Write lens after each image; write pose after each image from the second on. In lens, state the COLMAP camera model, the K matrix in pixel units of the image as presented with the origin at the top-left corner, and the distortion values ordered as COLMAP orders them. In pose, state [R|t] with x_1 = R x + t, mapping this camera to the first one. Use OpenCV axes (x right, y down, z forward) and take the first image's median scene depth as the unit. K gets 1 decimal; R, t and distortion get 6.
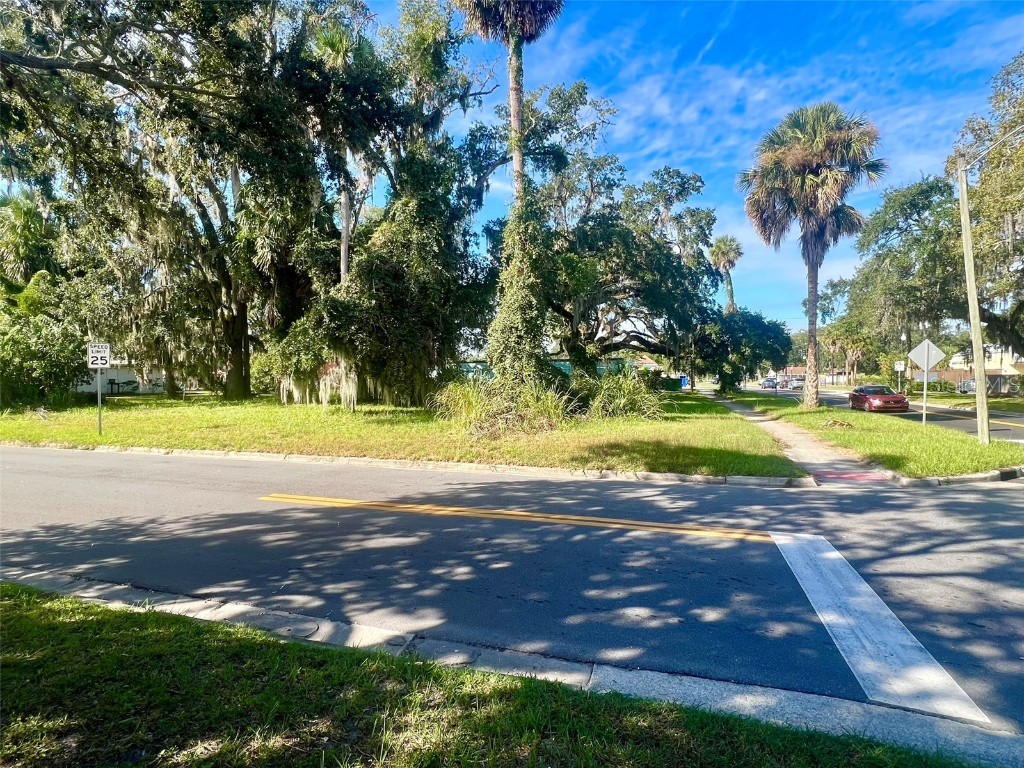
lens RADIAL K [[514.2, 0, 513.0], [0, 514.2, 384.4], [0, 0, 1]] dist [-0.012757, 0.003123]
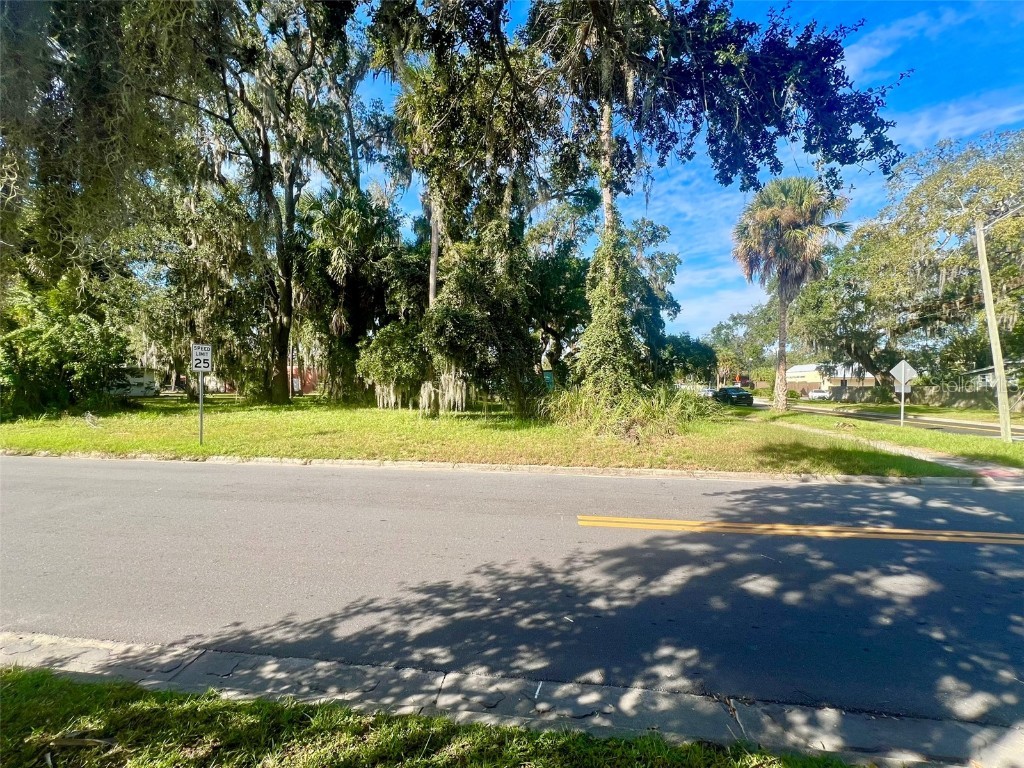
lens RADIAL K [[408.8, 0, 512.4], [0, 408.8, 386.0], [0, 0, 1]] dist [-0.001603, -0.000146]
pose [[0.984737, 0.009263, 0.173804, -0.434697], [-0.007991, 0.999936, -0.008016, -0.006201], [-0.173867, 0.006505, 0.984748, 0.189797]]
